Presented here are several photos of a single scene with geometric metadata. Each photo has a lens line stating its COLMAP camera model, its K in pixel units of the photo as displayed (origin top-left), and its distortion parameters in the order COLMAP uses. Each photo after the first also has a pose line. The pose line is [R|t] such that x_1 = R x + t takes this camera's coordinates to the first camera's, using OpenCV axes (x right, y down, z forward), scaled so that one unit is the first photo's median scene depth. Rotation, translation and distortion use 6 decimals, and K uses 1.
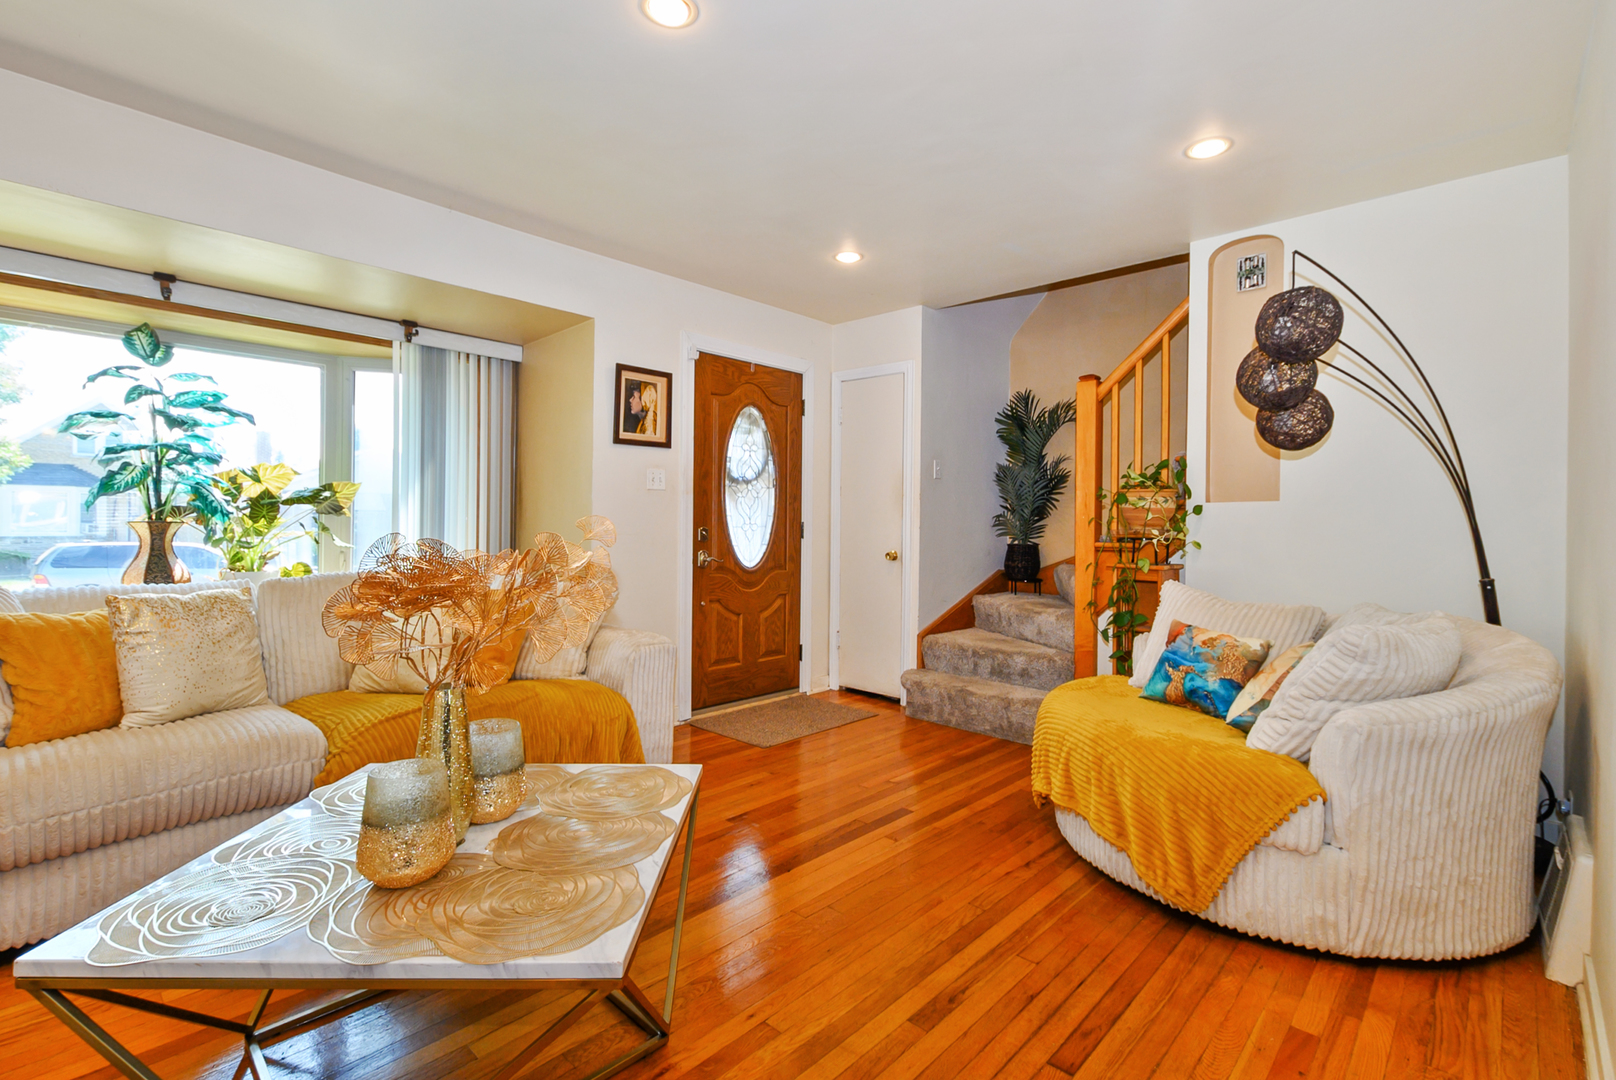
lens RADIAL K [[728.0, 0, 807.6], [0, 728.0, 522.0], [0, 0, 1]] dist [0.002018, -0.000546]
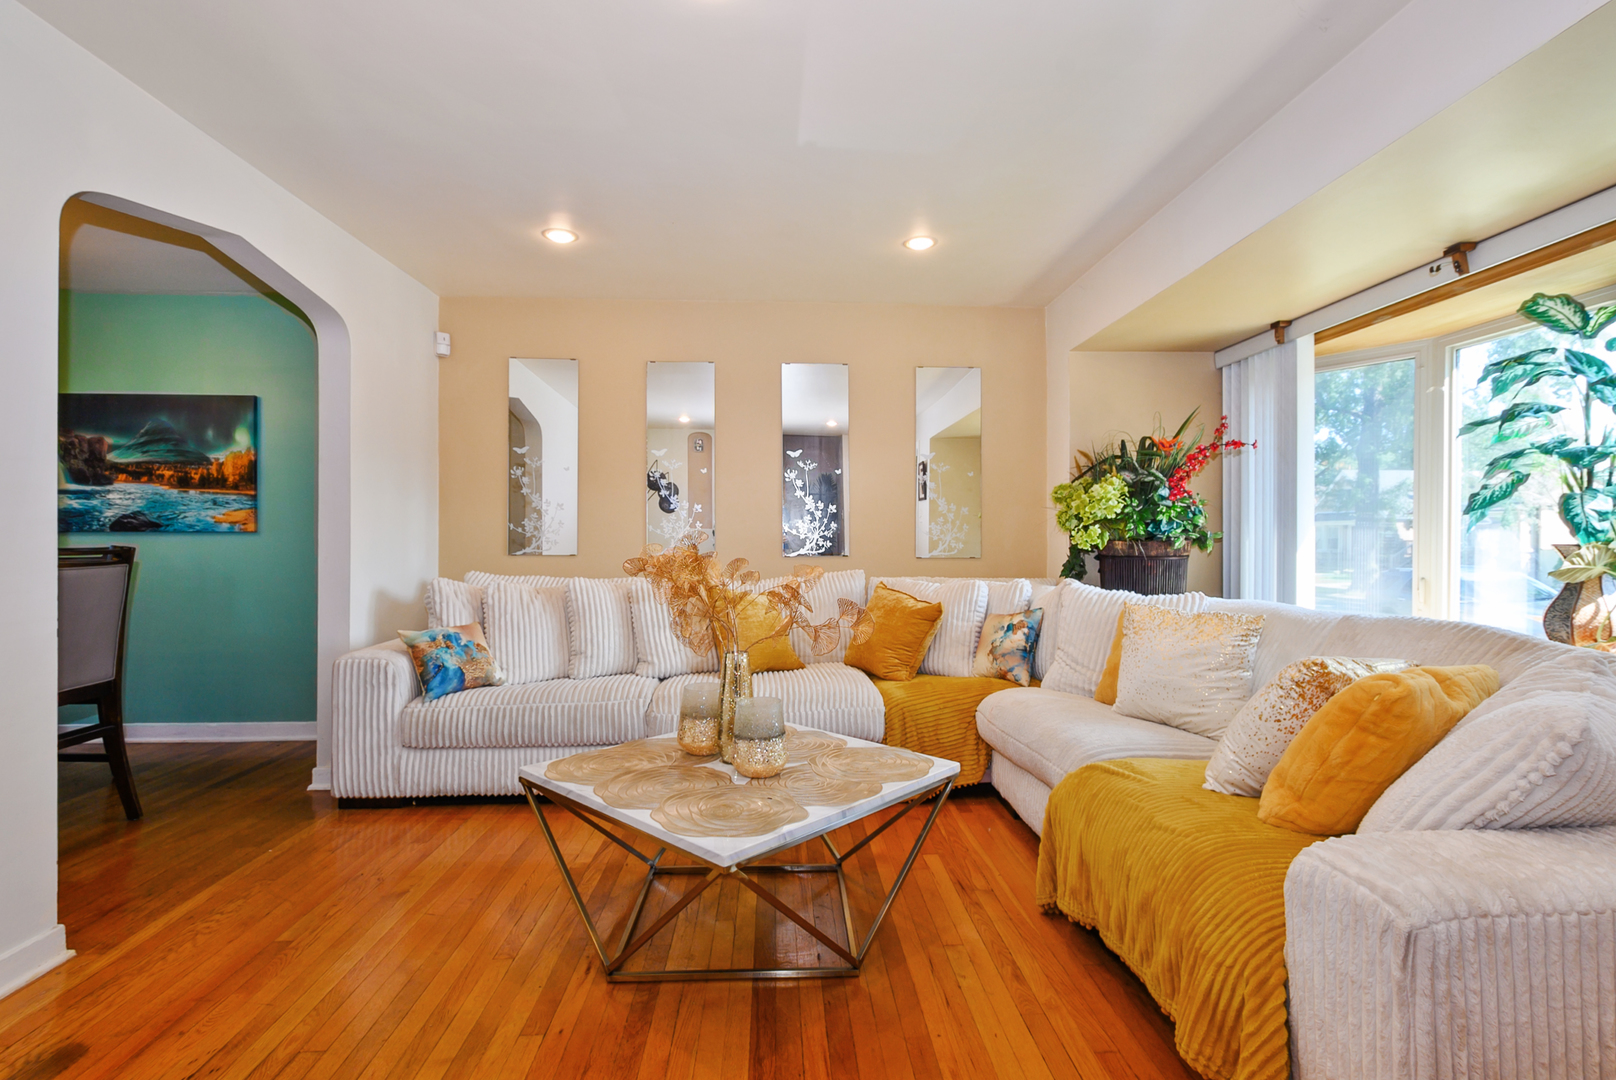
lens RADIAL K [[774.1, 0, 811.8], [0, 774.1, 546.9], [0, 0, 1]] dist [0.002015, 0.000045]
pose [[-0.689125, -0.013392, -0.724518, 0.207168], [-0.012454, 0.999900, -0.006636, 0.010526], [0.724535, 0.004450, -0.689224, 0.889301]]
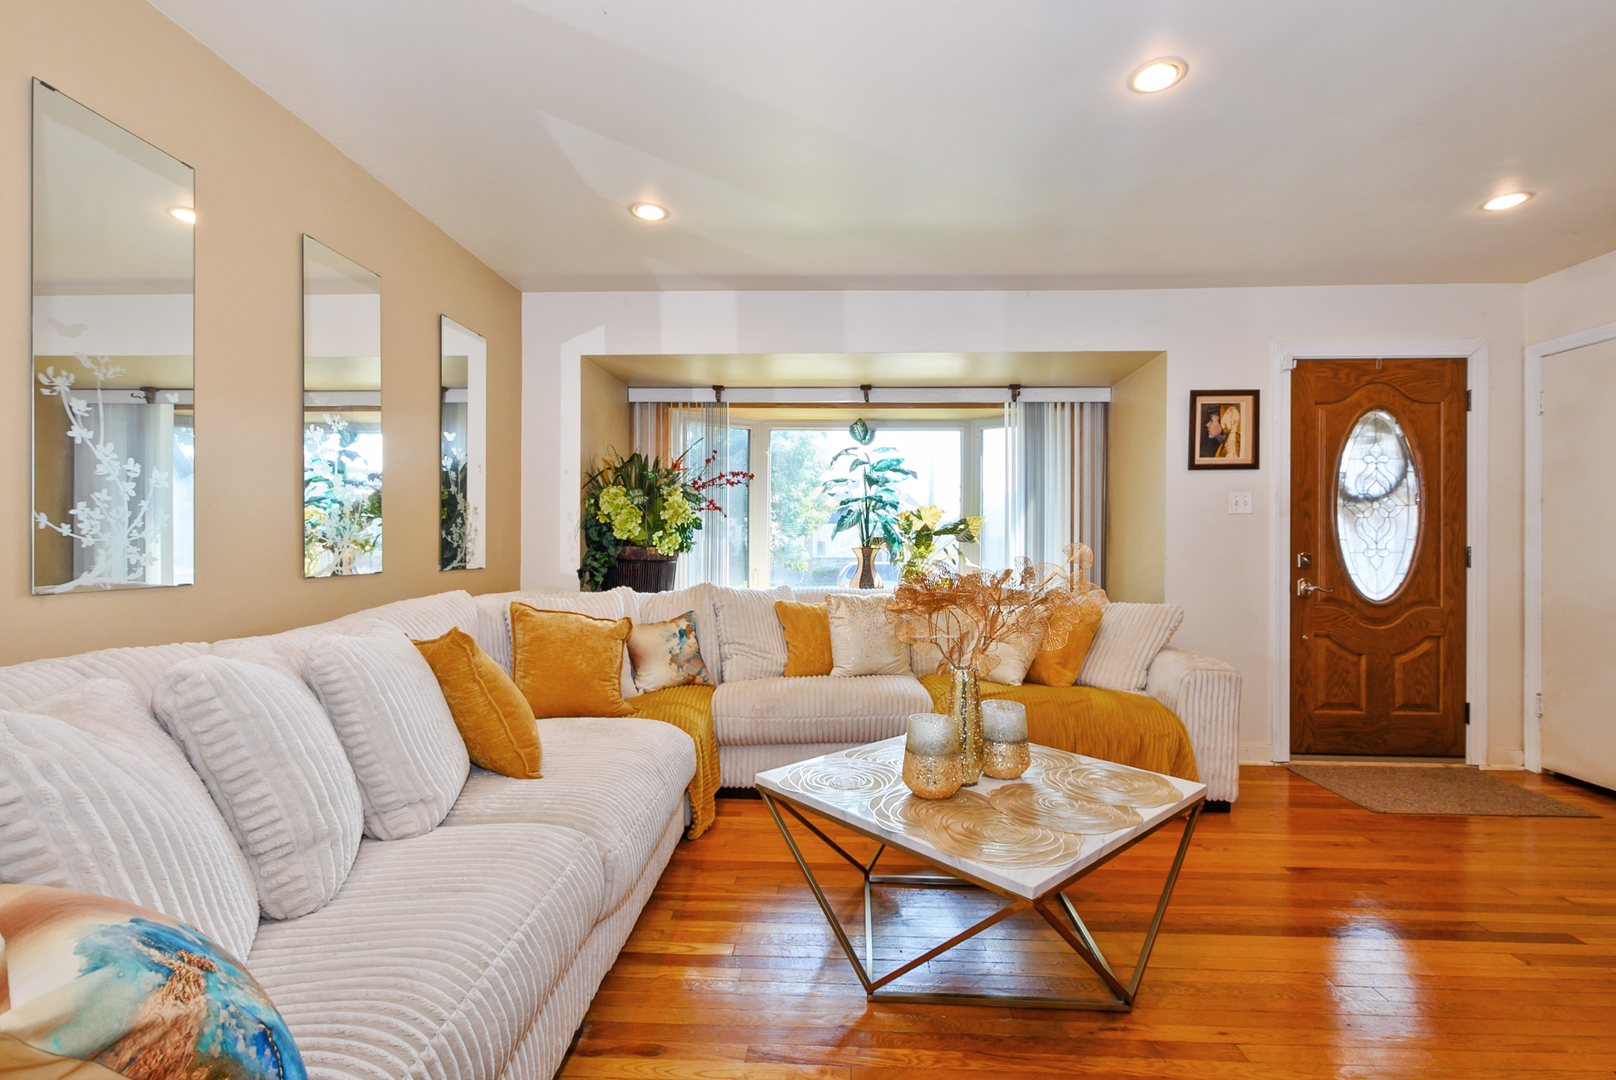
lens RADIAL K [[711.7, 0, 820.2], [0, 711.7, 539.7], [0, 0, 1]] dist [0.002731, -0.001071]
pose [[0.657053, -0.011076, -0.753763, 0.140460], [0.003143, 0.999924, -0.011953, -0.000504], [0.753838, 0.005485, 0.657037, -0.037100]]
